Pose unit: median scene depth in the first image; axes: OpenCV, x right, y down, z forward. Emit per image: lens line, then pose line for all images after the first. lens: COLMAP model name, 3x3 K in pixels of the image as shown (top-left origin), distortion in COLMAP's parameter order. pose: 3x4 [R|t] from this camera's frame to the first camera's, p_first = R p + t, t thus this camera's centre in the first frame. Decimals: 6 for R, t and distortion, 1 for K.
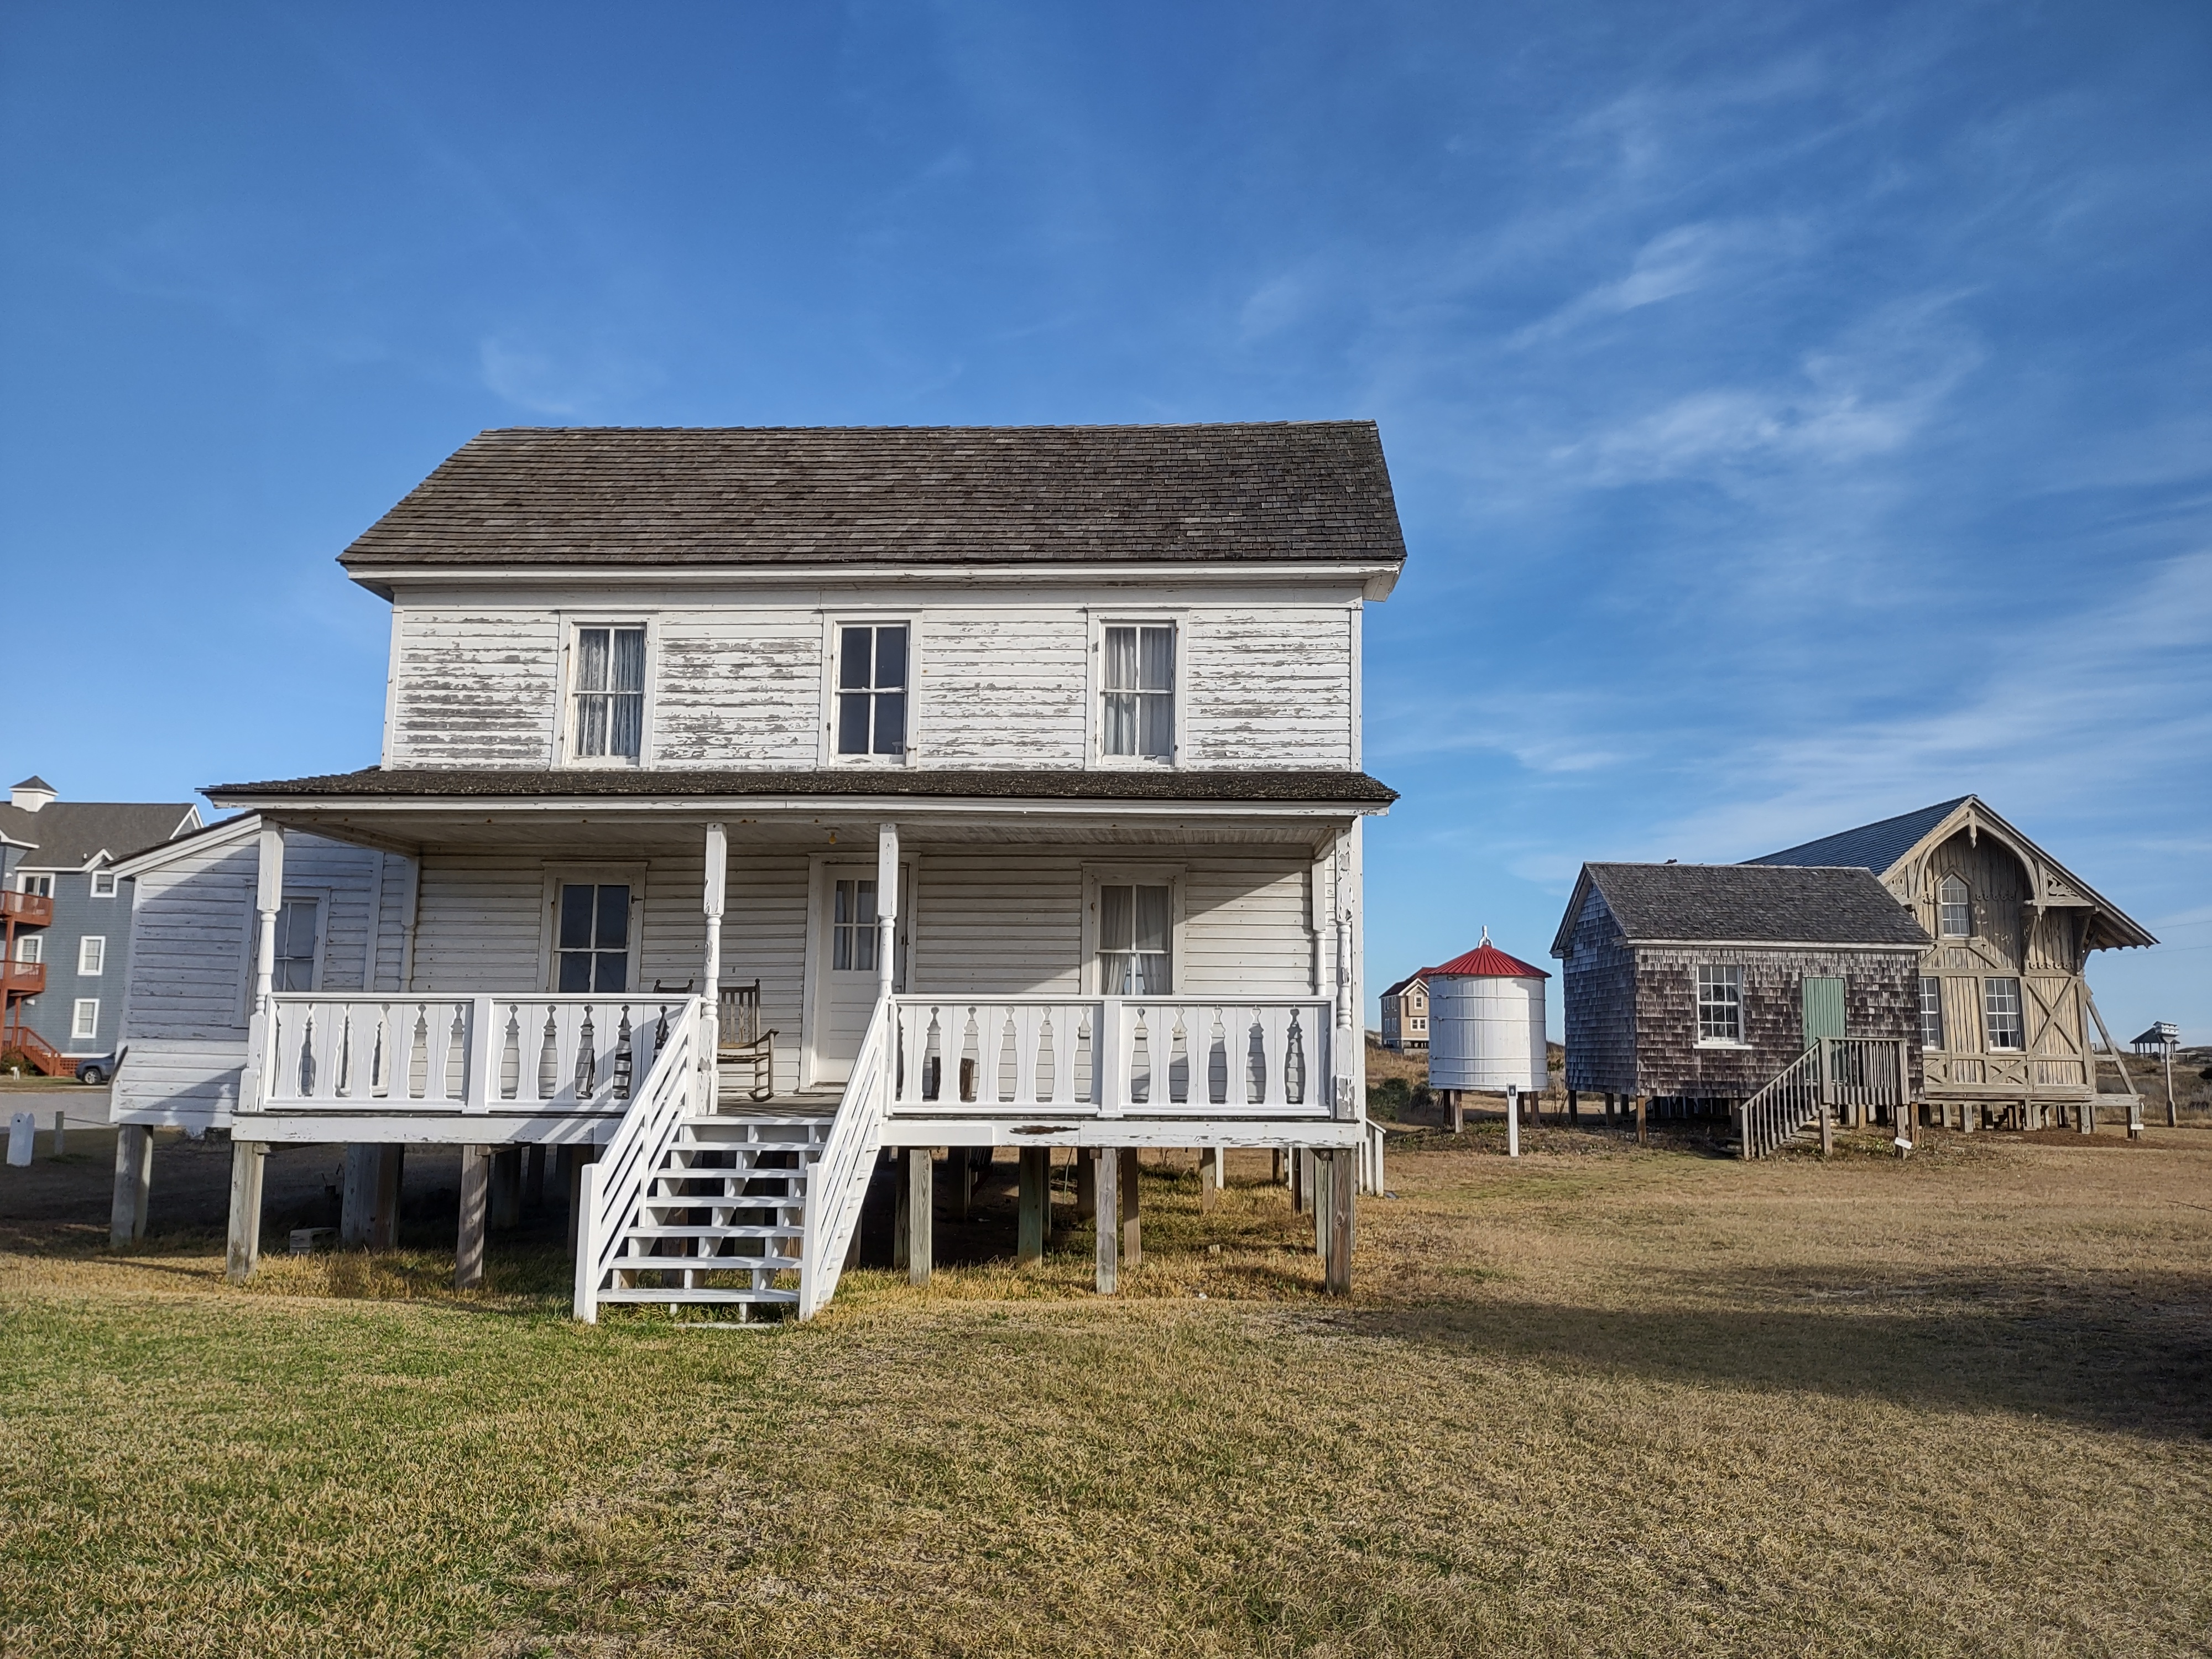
lens RADIAL K [[1621.4, 0, 1093.0], [0, 1621.4, 837.9], [0, 0, 1]] dist [0.099629, -0.184440]
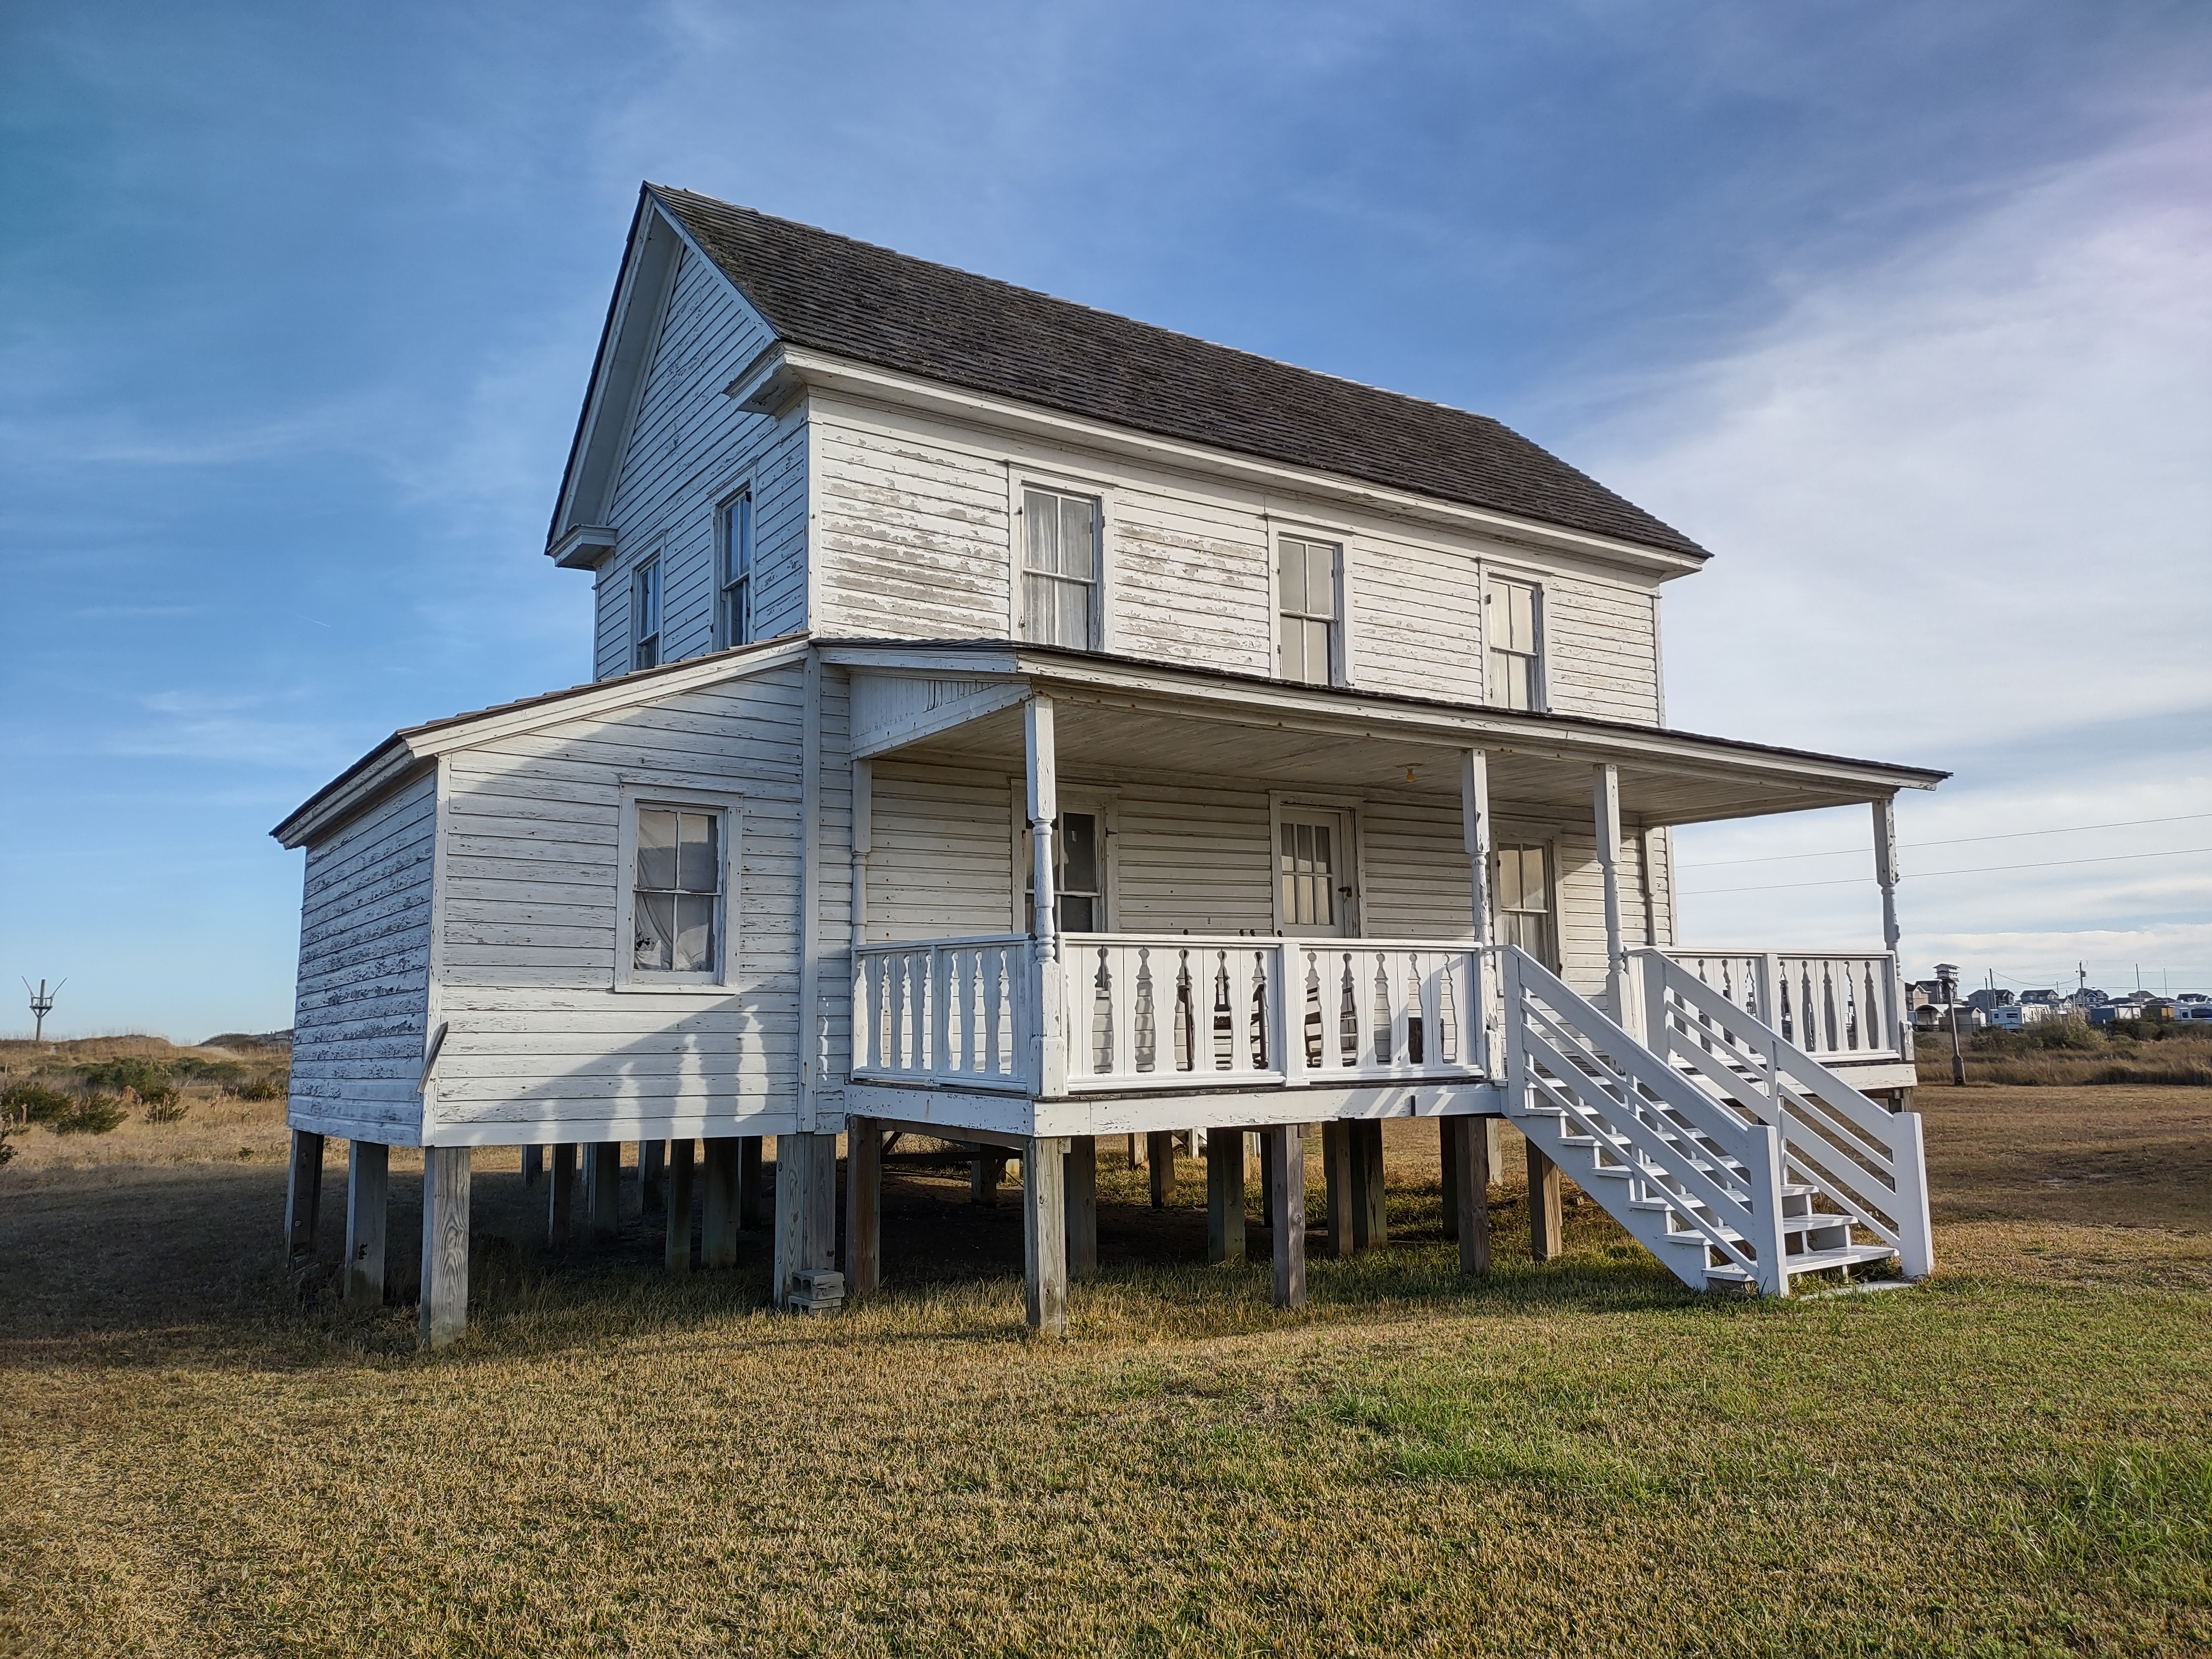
lens RADIAL K [[1621.4, 0, 1093.0], [0, 1621.4, 837.9], [0, 0, 1]] dist [0.099629, -0.184440]
pose [[0.801882, 0.048752, 0.595491, -0.771319], [-0.050902, 0.998616, -0.013210, 0.051440], [-0.595311, -0.019719, 0.803254, 0.348229]]
